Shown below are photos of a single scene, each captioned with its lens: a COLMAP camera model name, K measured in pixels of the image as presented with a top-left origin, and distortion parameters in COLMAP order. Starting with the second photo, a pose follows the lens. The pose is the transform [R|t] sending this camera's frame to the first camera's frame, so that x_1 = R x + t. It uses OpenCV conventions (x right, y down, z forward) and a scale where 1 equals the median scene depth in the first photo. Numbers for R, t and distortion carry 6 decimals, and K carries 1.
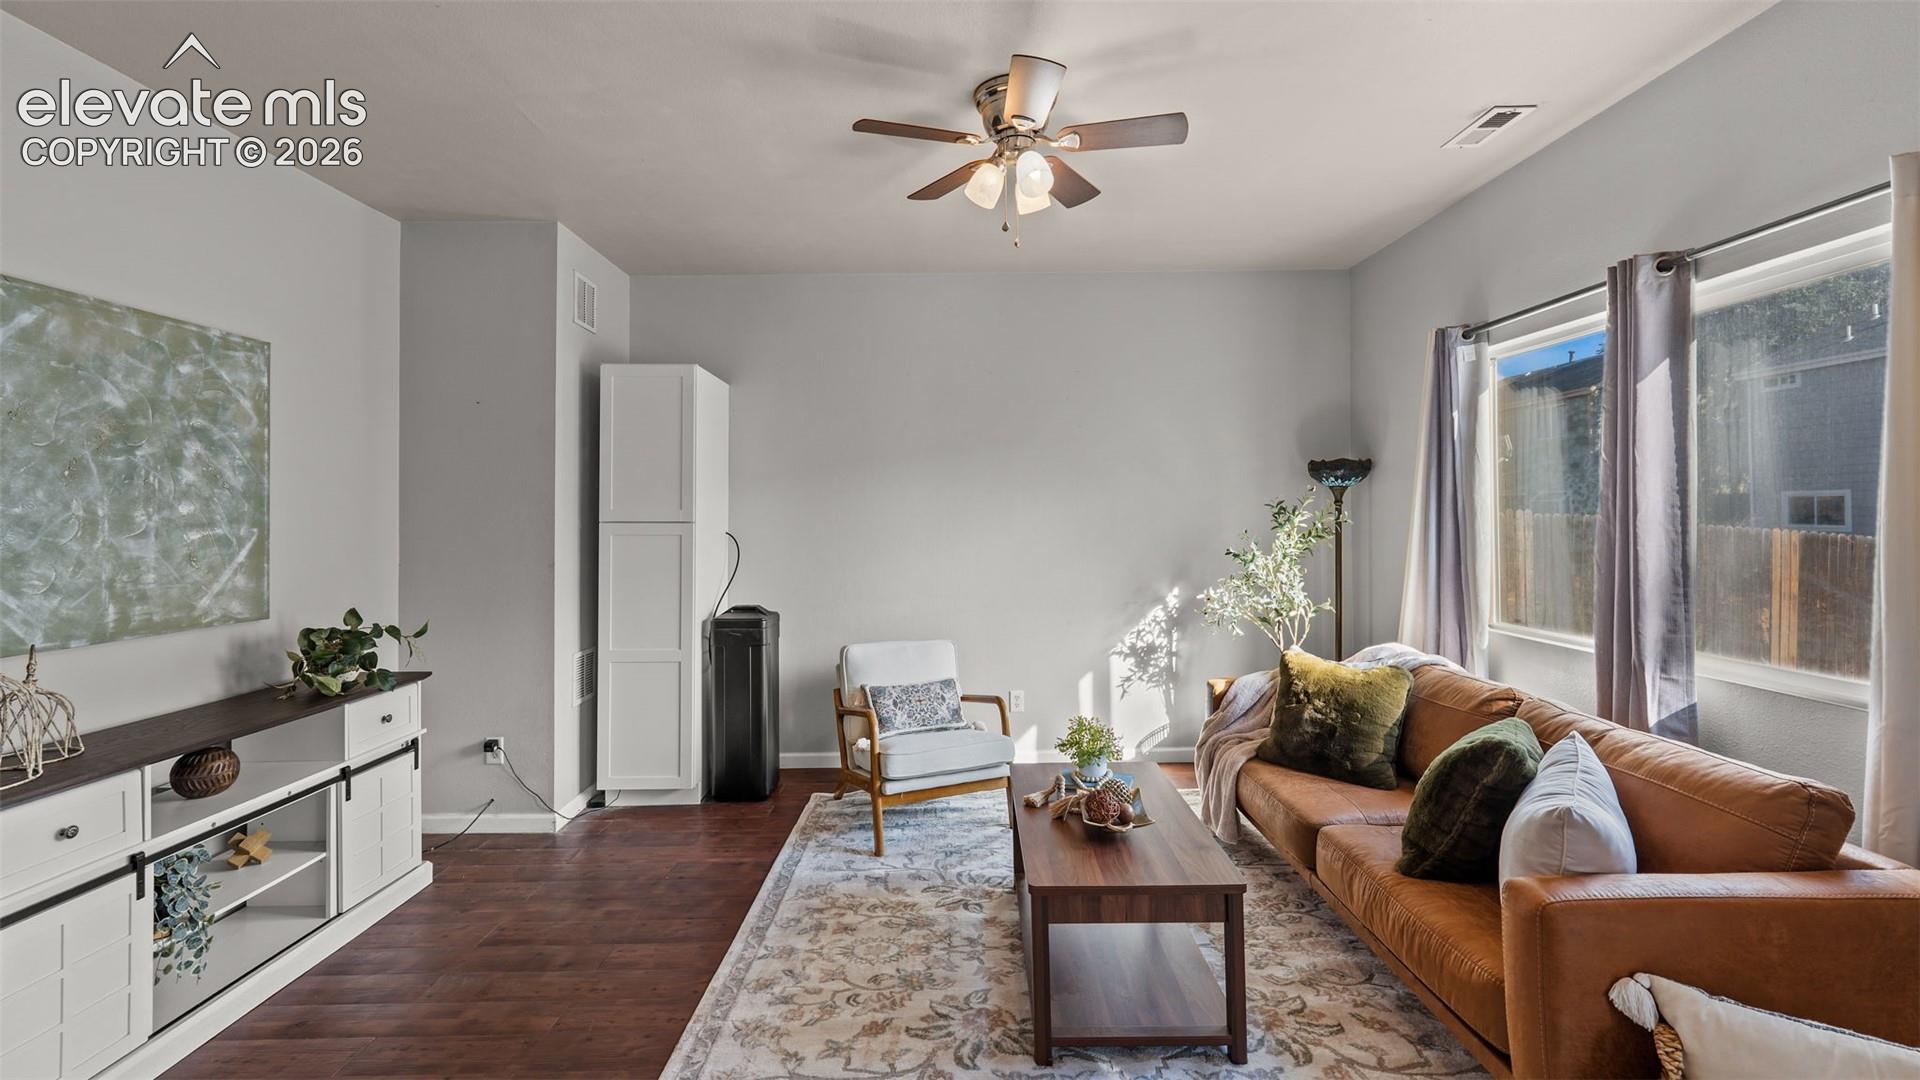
lens RADIAL K [[780.2, 0, 968.2], [0, 780.2, 515.7], [0, 0, 1]] dist [-0.002151, -0.000241]
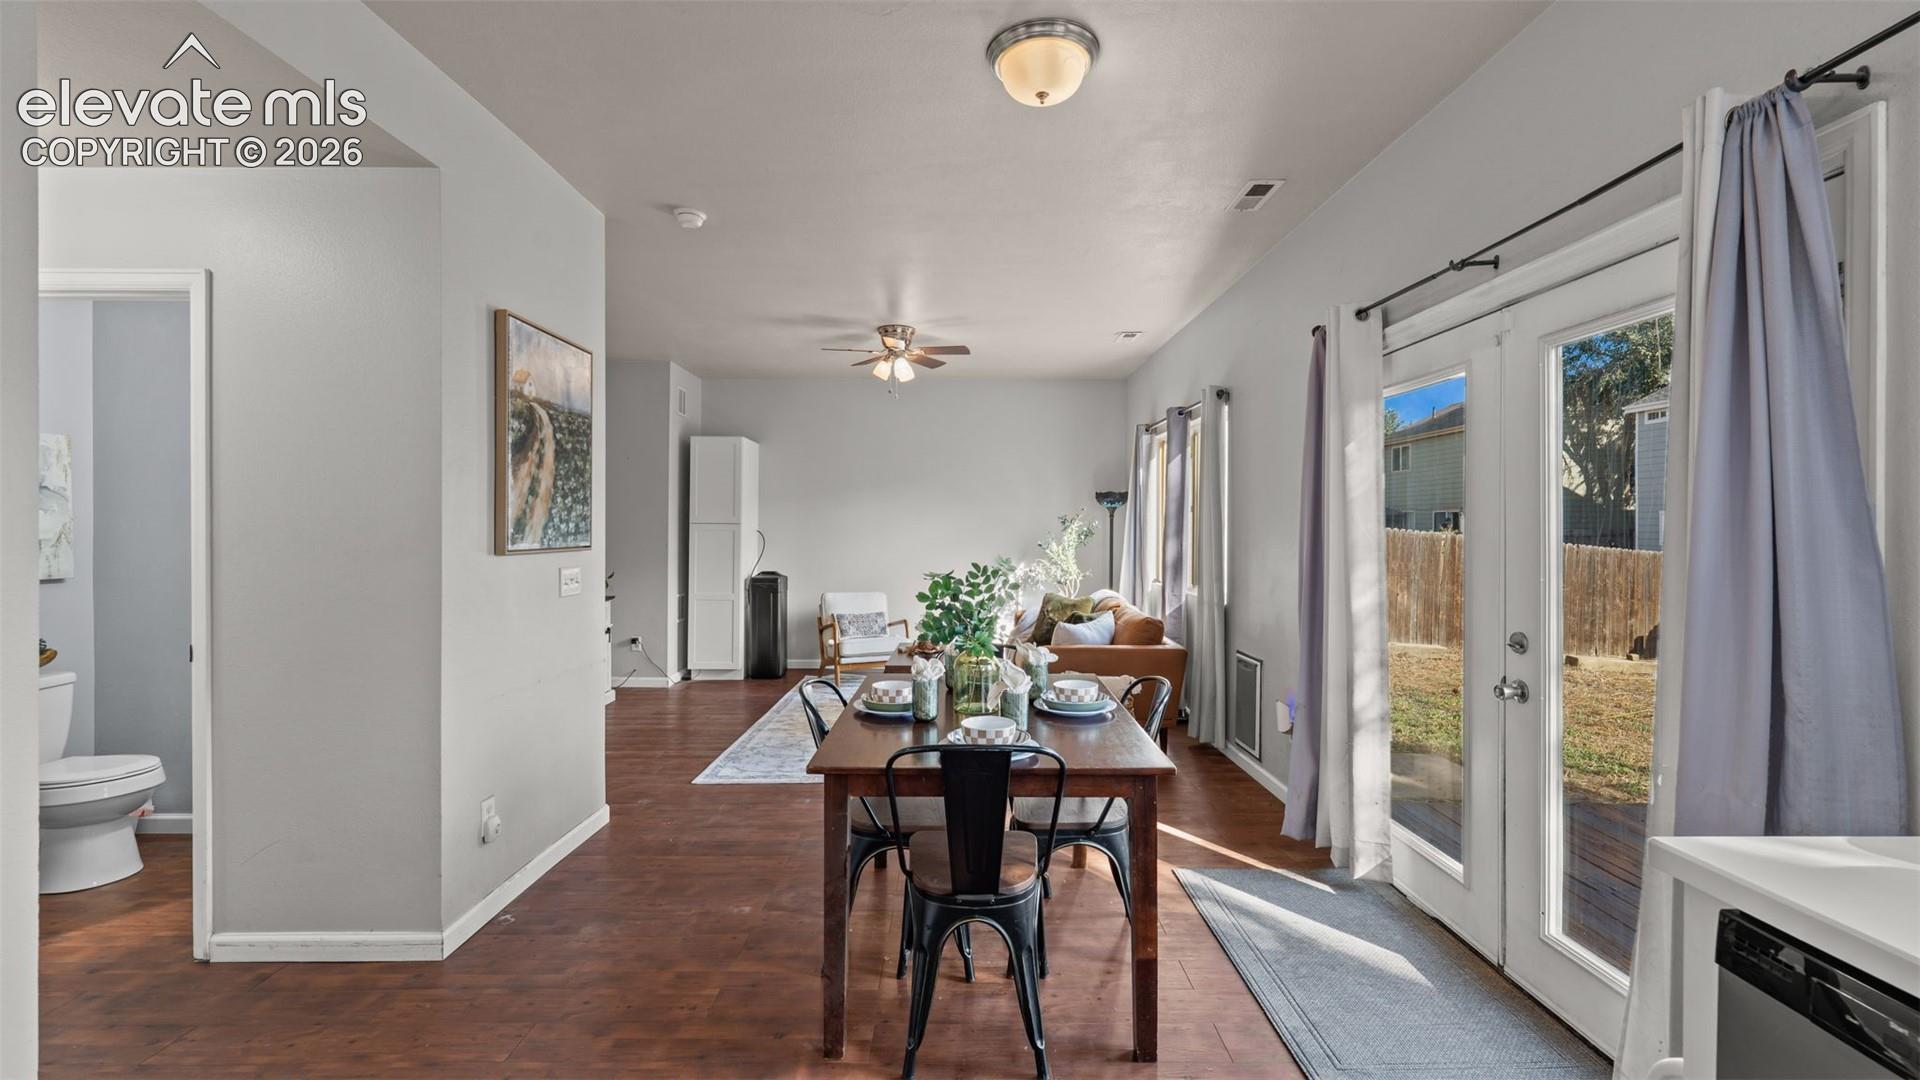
lens RADIAL K [[780.2, 0, 974.3], [0, 780.2, 535.7], [0, 0, 1]] dist [-0.002151, -0.000241]
pose [[0.999941, 0.009735, -0.004785, 0.257605], [-0.009668, 0.999860, 0.013651, 0.007423], [0.004917, -0.013604, 0.999895, -1.043285]]
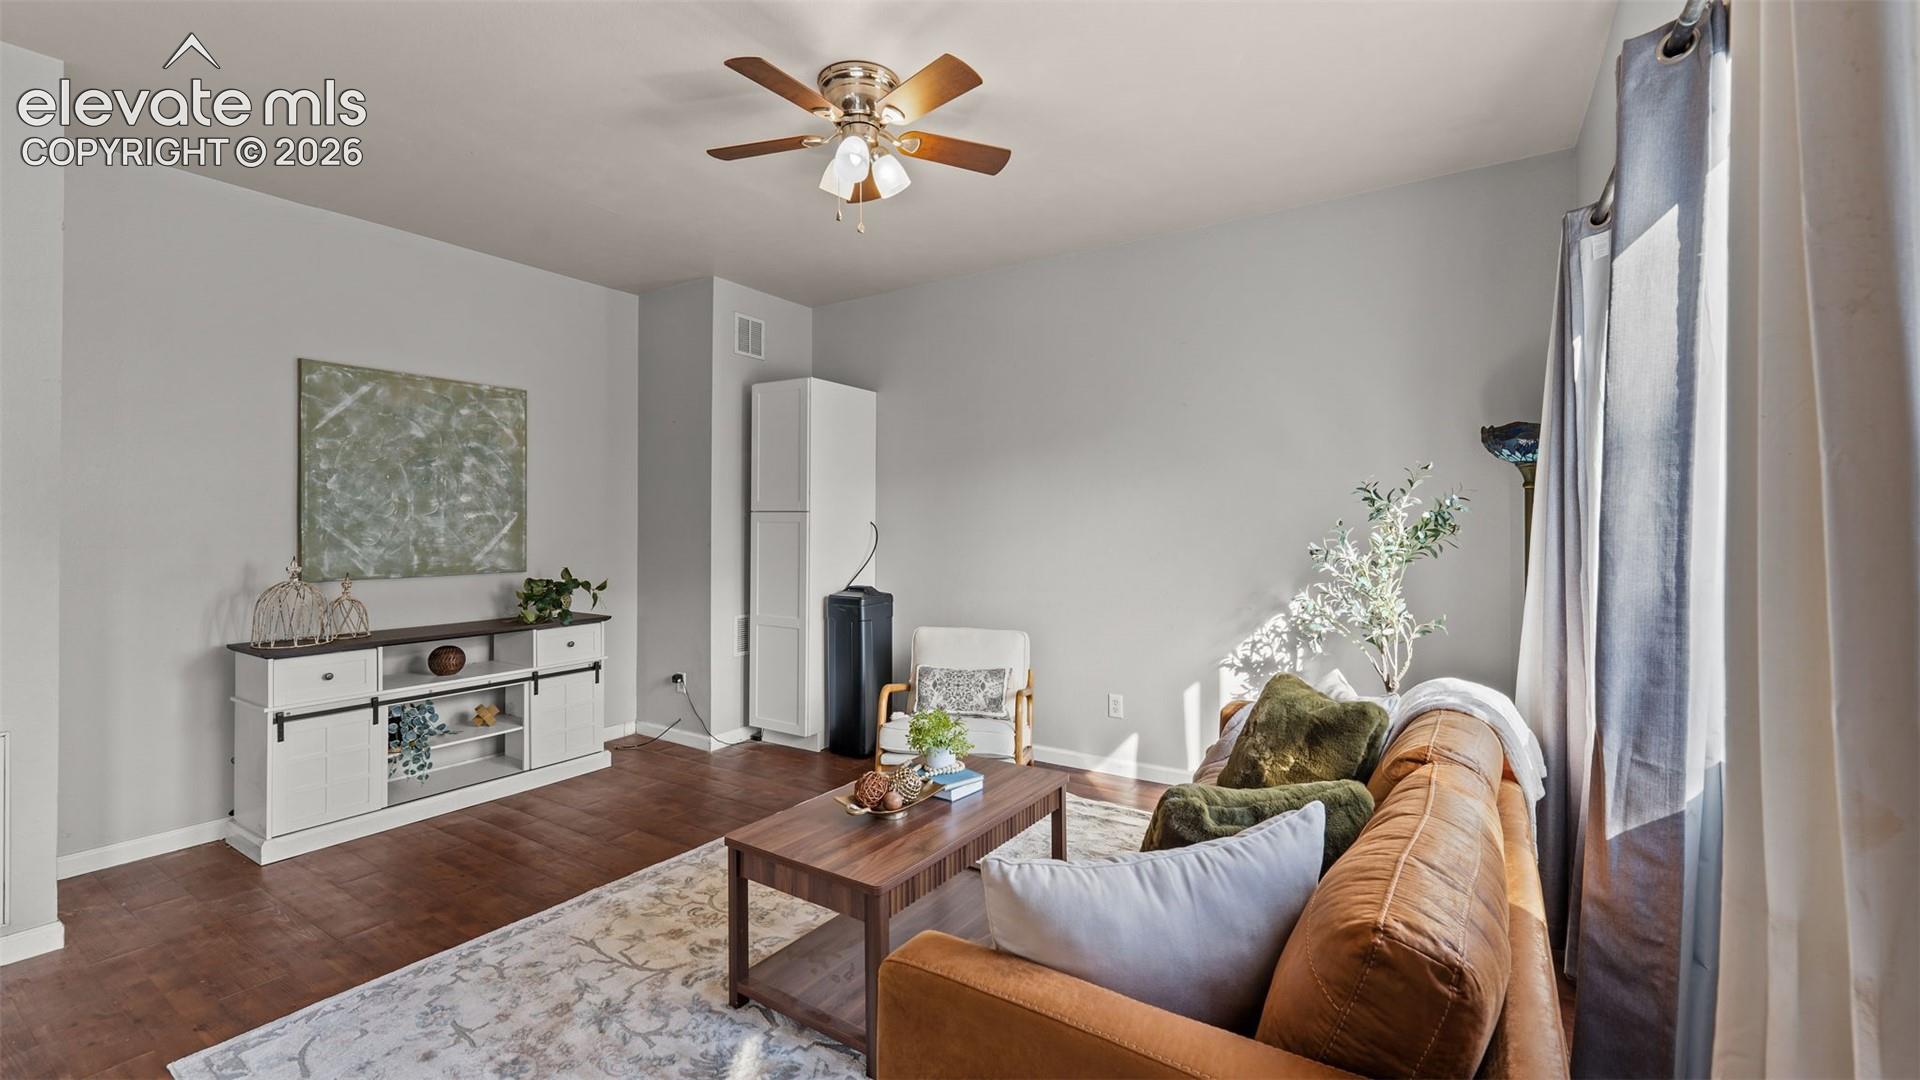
lens RADIAL K [[780.2, 0, 977.8], [0, 780.2, 525.2], [0, 0, 1]] dist [-0.002151, -0.000241]
pose [[0.835985, 0.008047, -0.548693, 0.643030], [-0.004510, 0.999959, 0.007795, 0.024122], [0.548733, -0.004042, 0.835988, 0.197097]]
